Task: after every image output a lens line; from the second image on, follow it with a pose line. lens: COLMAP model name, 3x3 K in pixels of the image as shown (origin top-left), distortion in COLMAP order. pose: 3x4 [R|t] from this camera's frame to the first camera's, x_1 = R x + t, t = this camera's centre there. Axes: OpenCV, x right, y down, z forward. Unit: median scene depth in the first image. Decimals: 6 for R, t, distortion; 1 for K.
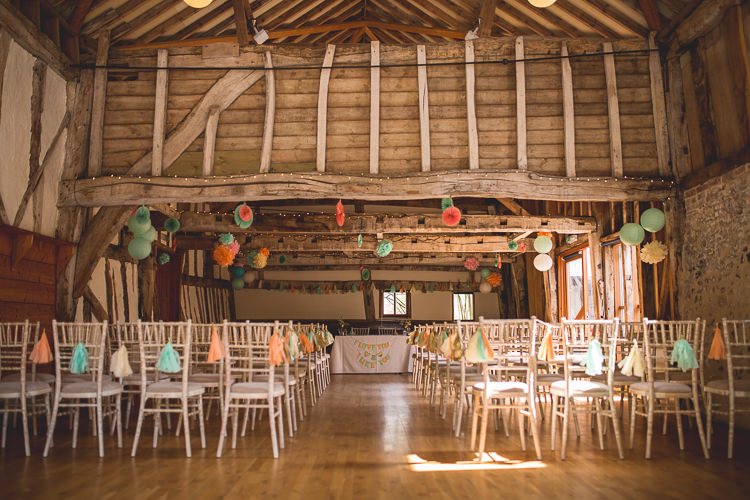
lens RADIAL K [[741.6, 0, 375.0], [0, 741.6, 250.0], [0, 0, 1]] dist [0.006429, 0.003352]
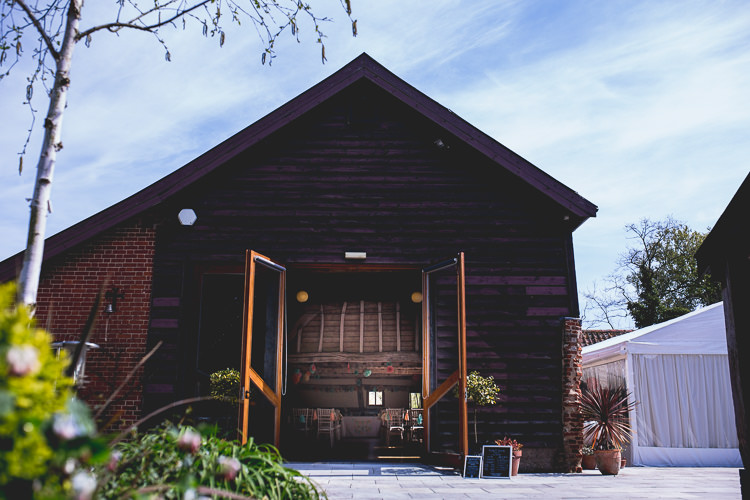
lens RADIAL K [[741.6, 0, 375.0], [0, 741.6, 250.0], [0, 0, 1]] dist [0.006429, 0.003352]
pose [[0.999977, 0.003690, 0.005632, 0.031106], [-0.003026, 0.993522, -0.113597, -0.162638], [-0.006014, 0.113577, 0.993511, -1.659030]]
